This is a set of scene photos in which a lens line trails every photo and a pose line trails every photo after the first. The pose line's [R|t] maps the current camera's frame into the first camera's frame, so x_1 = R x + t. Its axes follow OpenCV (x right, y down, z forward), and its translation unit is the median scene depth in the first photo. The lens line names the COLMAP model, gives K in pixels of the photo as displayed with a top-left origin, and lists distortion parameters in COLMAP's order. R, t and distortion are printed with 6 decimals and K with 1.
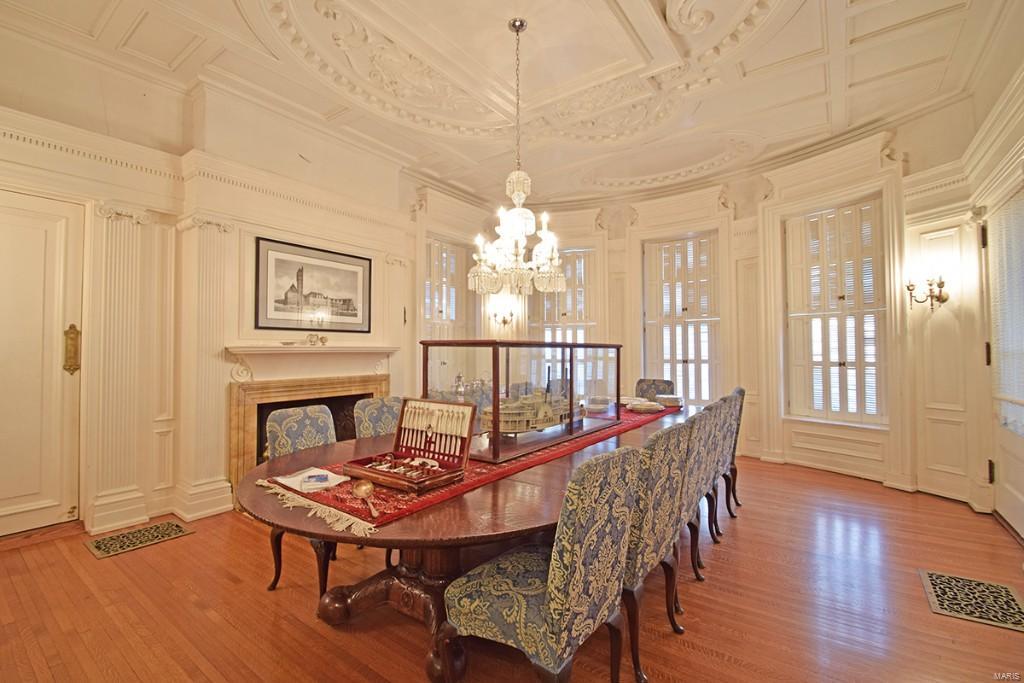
lens RADIAL K [[443.6, 0, 511.0], [0, 443.6, 341.5], [0, 0, 1]] dist [0.000625, 0.000030]
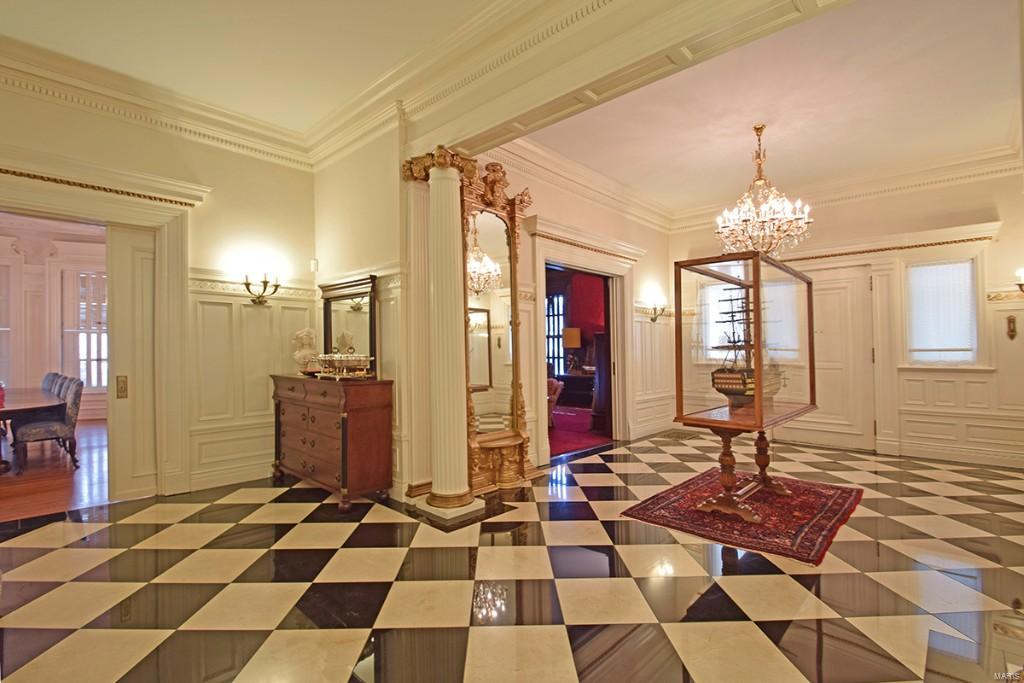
lens RADIAL K [[478.3, 0, 509.5], [0, 478.3, 345.6], [0, 0, 1]] dist [0.001642, -0.000684]
pose [[0.121477, 0.012841, 0.992511, -0.930159], [-0.019782, 0.999749, -0.010513, -0.016763], [-0.992397, -0.018357, 0.121700, -0.847417]]
